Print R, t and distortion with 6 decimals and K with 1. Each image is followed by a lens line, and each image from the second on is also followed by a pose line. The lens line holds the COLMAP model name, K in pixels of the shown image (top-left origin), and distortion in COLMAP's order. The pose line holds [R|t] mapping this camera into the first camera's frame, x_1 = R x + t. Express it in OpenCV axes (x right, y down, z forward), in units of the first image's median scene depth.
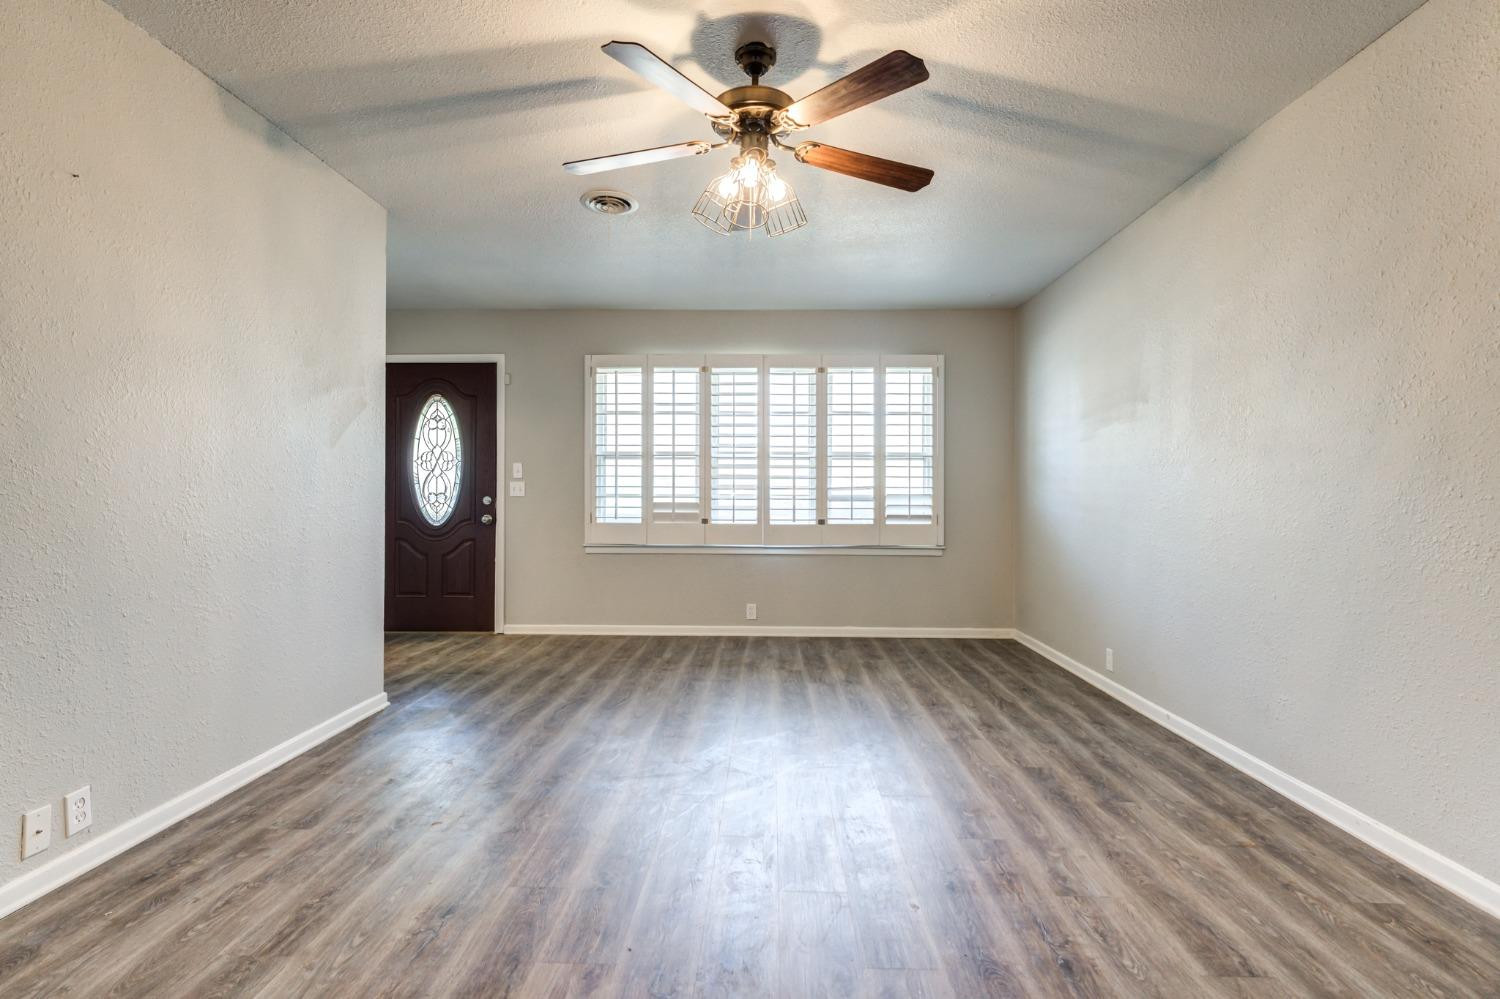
lens RADIAL K [[765.2, 0, 758.0], [0, 765.2, 490.5], [0, 0, 1]] dist [0.007796, -0.002084]
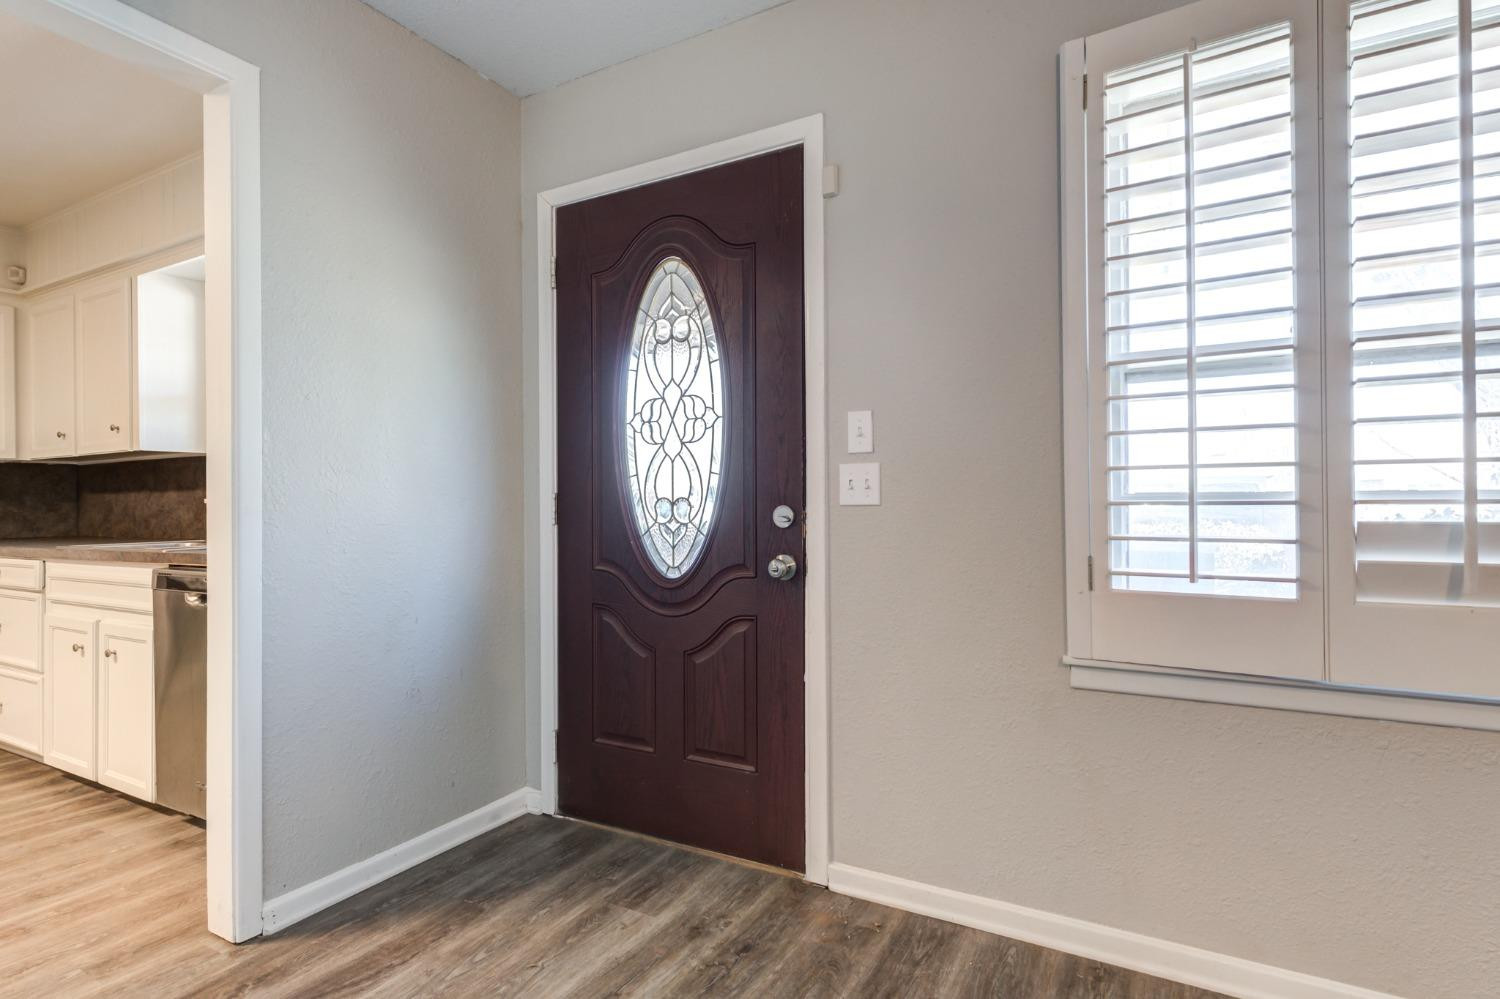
lens RADIAL K [[765.2, 0, 745.0], [0, 765.2, 506.6], [0, 0, 1]] dist [0.007796, -0.002084]
pose [[0.877592, -0.008064, -0.479340, -0.190492], [0.011924, 0.999916, 0.005009, 0.006147], [0.479259, -0.010111, 0.877615, 0.662056]]
